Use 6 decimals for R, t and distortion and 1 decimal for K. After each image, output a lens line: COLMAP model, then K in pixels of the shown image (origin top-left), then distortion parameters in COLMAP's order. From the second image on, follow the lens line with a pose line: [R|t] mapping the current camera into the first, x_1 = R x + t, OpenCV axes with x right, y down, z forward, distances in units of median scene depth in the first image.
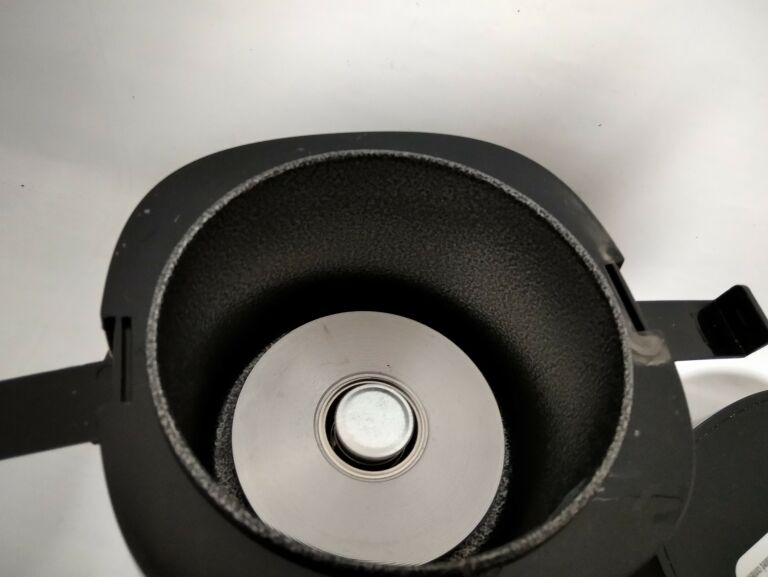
lens RADIAL K [[607.3, 0, 384.0], [0, 607.3, 288.5], [0, 0, 1]] dist [0.053612, -0.239038]
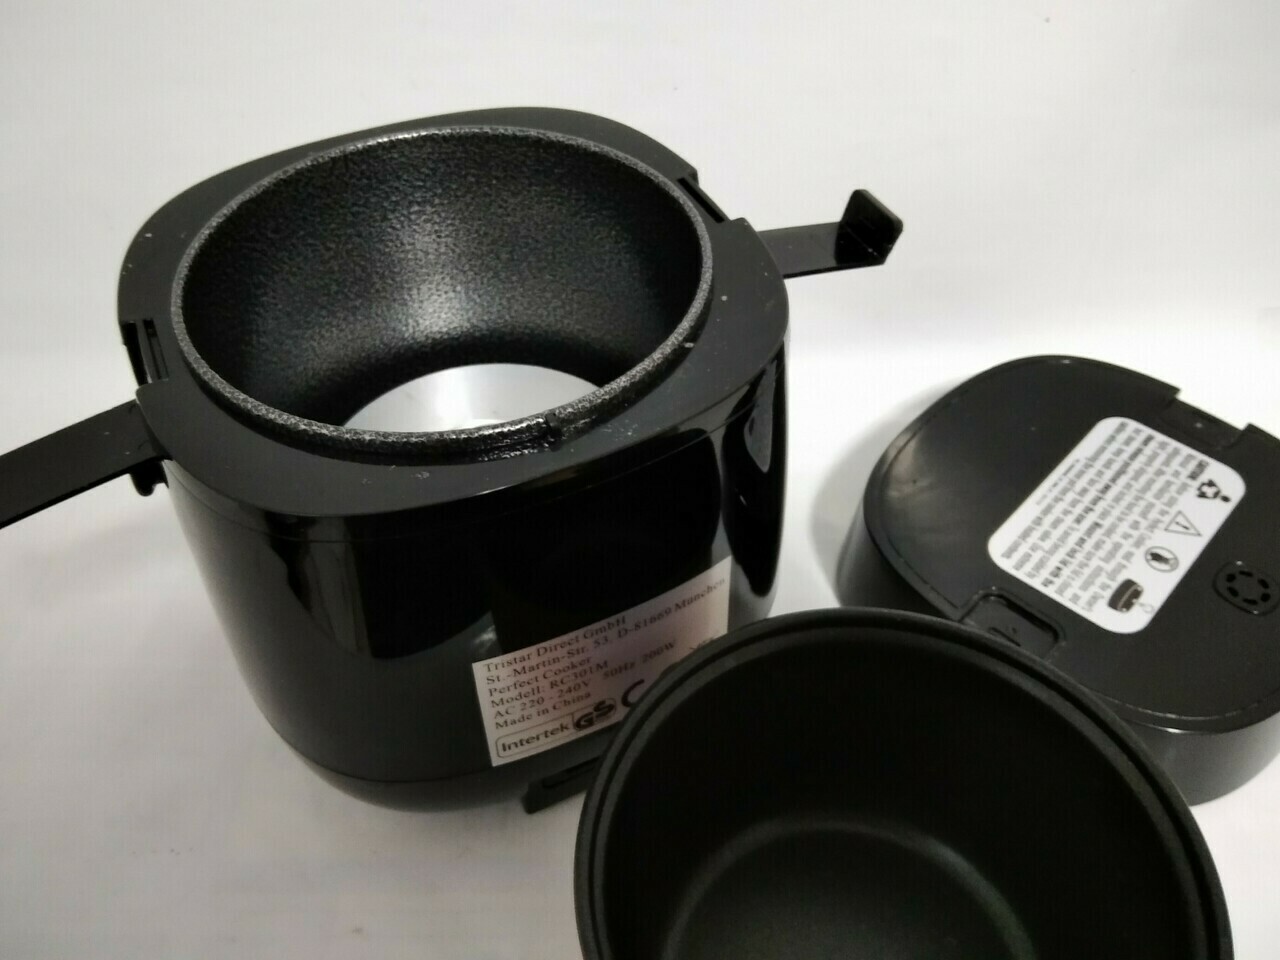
lens RADIAL K [[1012.1, 0, 640.0], [0, 1012.1, 480.0], [0, 0, 1]] dist [0.053612, -0.239038]
pose [[0.962031, -0.263504, 0.071145, 0.088201], [0.270584, 0.954927, -0.122062, 0.520472], [-0.035774, 0.136678, 0.989969, -0.380101]]
